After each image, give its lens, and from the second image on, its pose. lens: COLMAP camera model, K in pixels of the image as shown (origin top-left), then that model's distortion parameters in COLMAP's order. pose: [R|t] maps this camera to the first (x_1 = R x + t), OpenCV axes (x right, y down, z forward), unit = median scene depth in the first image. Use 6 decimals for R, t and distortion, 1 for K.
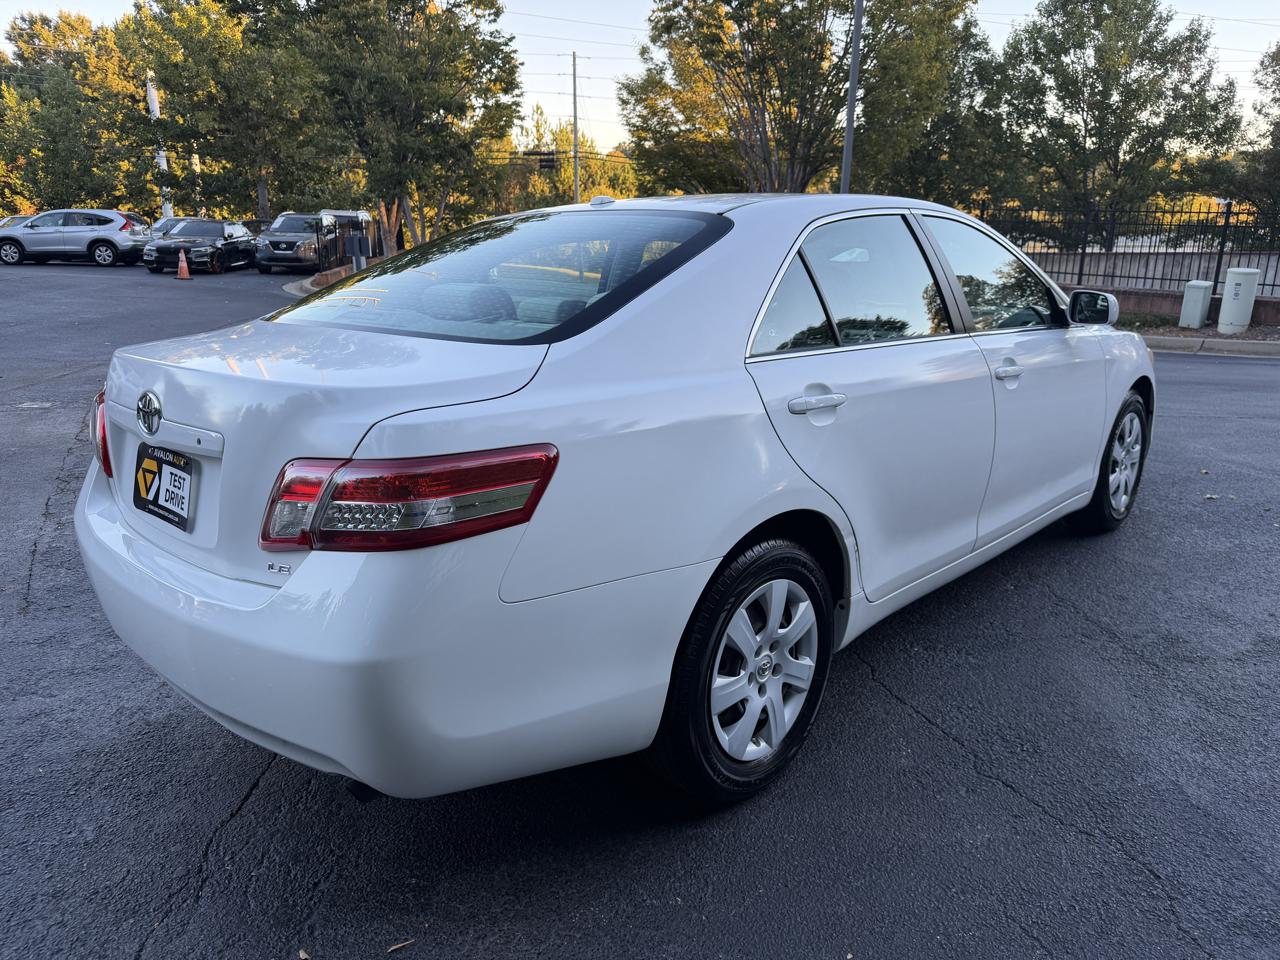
lens RADIAL K [[902.3, 0, 694.6], [0, 902.3, 458.9], [0, 0, 1]] dist [0.048225, -0.059304]
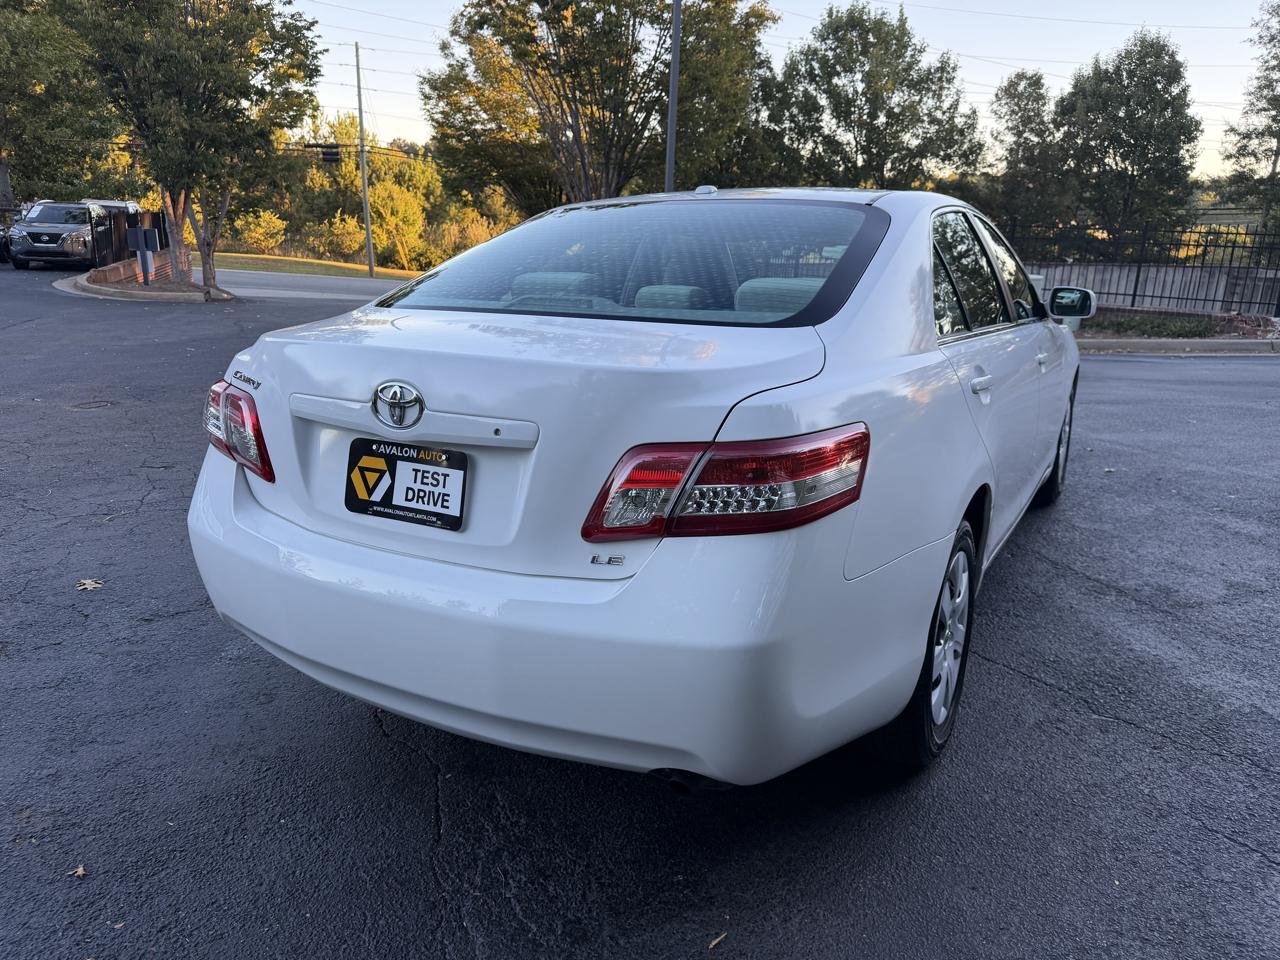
lens RADIAL K [[902.3, 0, 615.8], [0, 902.3, 460.4], [0, 0, 1]] dist [0.048225, -0.059304]
pose [[0.971872, -0.035816, 0.232768, -0.121140], [0.037057, 0.999313, -0.000959, 0.002964], [-0.232574, 0.009557, 0.972532, 0.013149]]
